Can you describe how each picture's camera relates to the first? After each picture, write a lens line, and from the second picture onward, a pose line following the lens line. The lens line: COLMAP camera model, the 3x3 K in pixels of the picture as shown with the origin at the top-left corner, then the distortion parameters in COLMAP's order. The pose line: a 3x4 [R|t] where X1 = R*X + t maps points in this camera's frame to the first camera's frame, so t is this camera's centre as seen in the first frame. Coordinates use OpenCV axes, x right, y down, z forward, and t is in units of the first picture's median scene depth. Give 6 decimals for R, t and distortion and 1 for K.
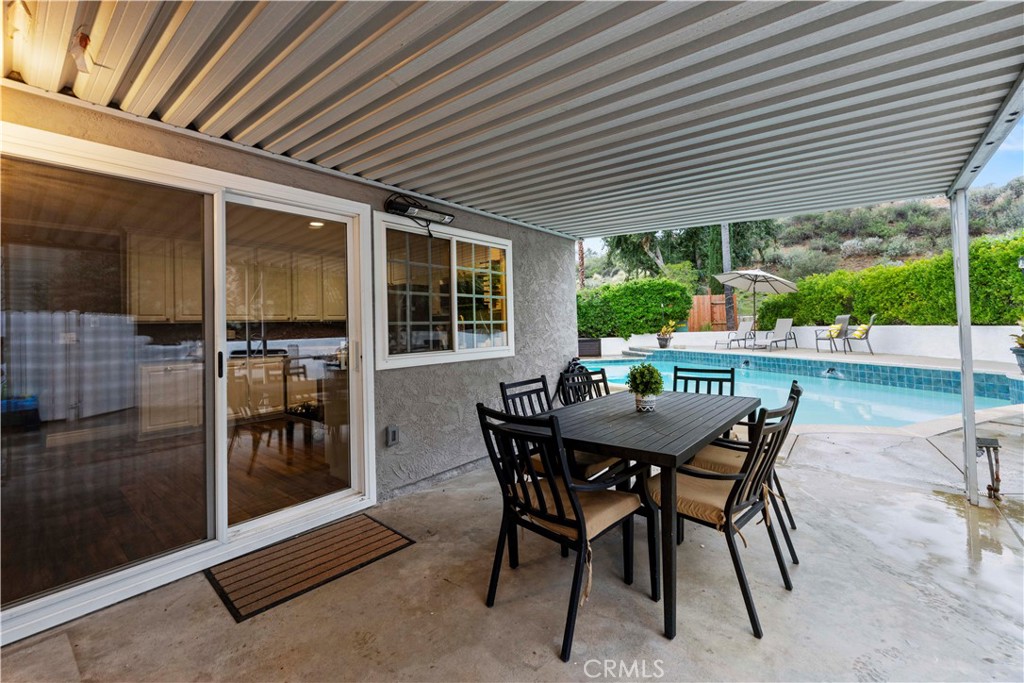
lens RADIAL K [[430.1, 0, 512.8], [0, 430.1, 323.2], [0, 0, 1]] dist [0.000012, -0.000022]
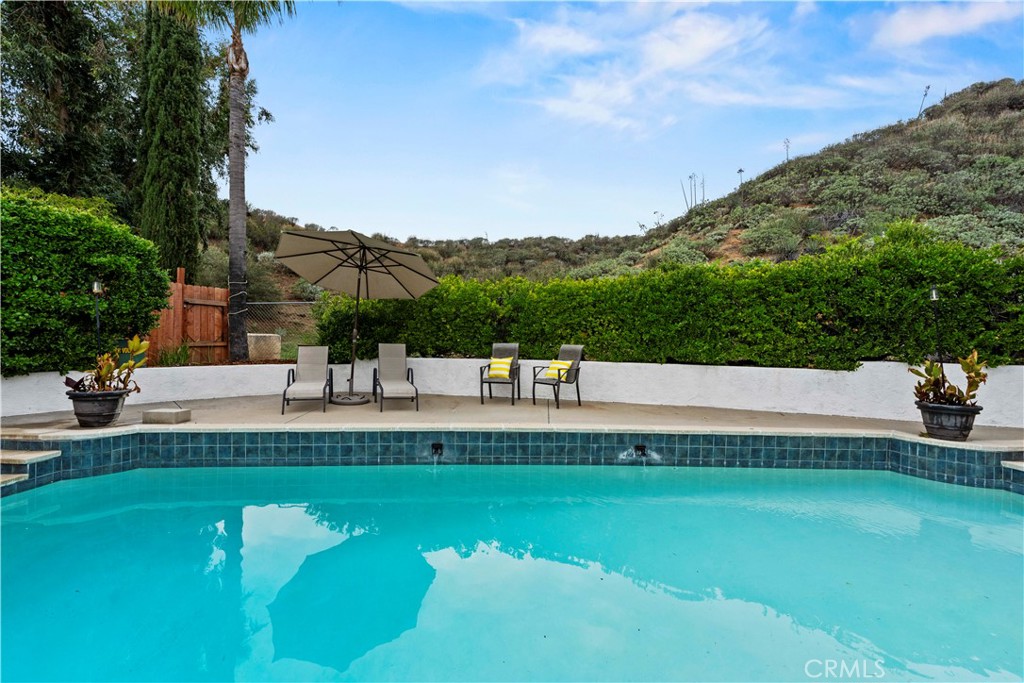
lens RADIAL K [[410.1, 0, 512.0], [0, 410.1, 341.5], [0, 0, 1]] dist [0.000065, -0.000168]
pose [[0.220378, 0.033757, 0.974830, 0.177995], [-0.031124, 0.999135, -0.027562, -0.004658], [-0.974918, -0.024266, 0.221238, 0.906189]]
